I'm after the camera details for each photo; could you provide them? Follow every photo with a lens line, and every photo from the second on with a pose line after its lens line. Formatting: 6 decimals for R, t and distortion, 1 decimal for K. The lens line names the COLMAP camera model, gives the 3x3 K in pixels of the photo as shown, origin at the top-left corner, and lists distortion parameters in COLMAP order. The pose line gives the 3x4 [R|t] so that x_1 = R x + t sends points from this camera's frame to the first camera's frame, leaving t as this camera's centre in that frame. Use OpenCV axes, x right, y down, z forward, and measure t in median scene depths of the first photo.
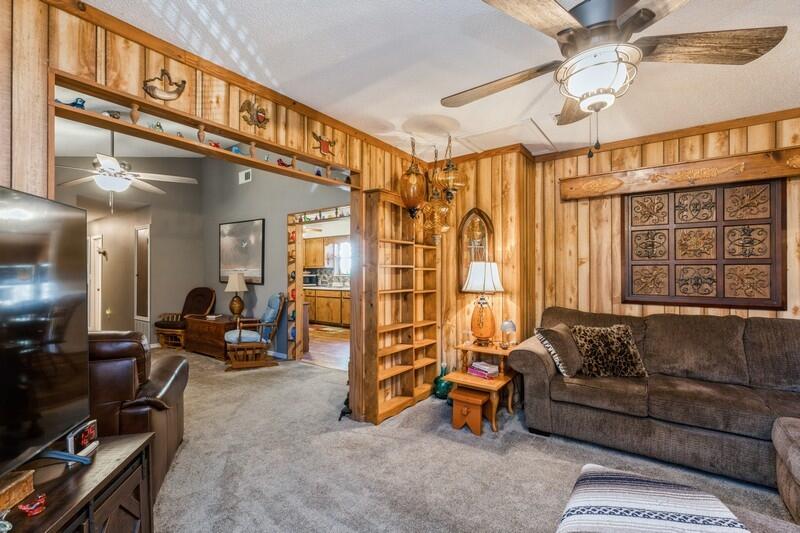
lens RADIAL K [[364.0, 0, 402.3], [0, 364.0, 265.7], [0, 0, 1]] dist [0.001865, -0.000162]
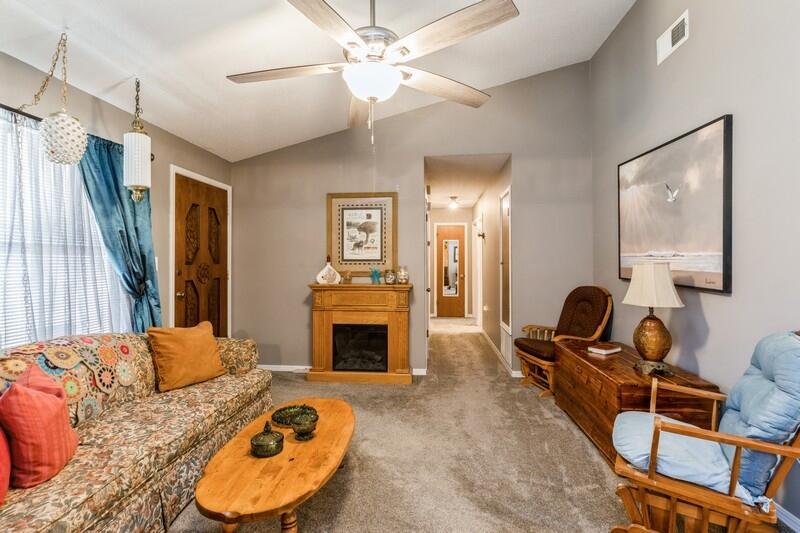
lens RADIAL K [[390.7, 0, 398.8], [0, 390.7, 260.3], [0, 0, 1]] dist [-0.017603, -0.000703]
pose [[0.517975, 0.005069, -0.855381, -0.211232], [0.015717, 0.999757, 0.015442, 0.006306], [0.855251, -0.021442, 0.517769, 0.489943]]
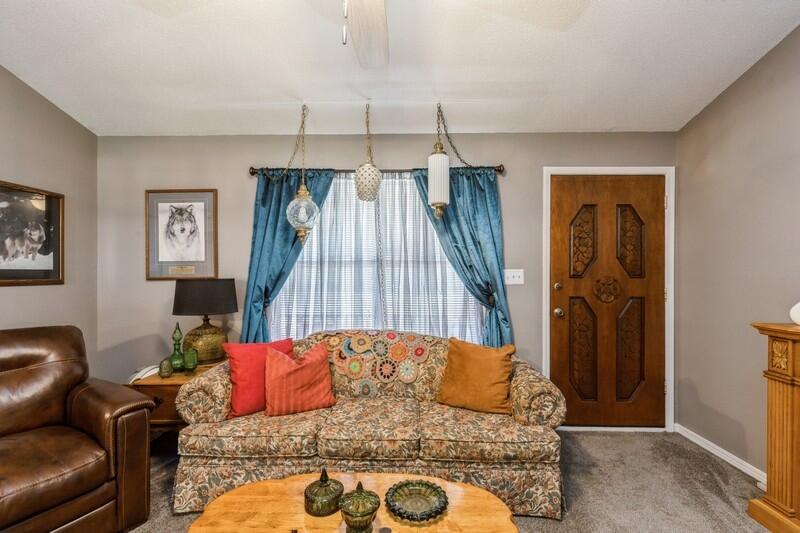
lens RADIAL K [[364.0, 0, 403.3], [0, 364.0, 273.1], [0, 0, 1]] dist [0.001865, -0.000162]
pose [[-0.820658, 0.006875, -0.571379, -0.534440], [0.012377, 0.999907, -0.005745, 0.012489], [0.571286, -0.011786, -0.820666, 0.914797]]
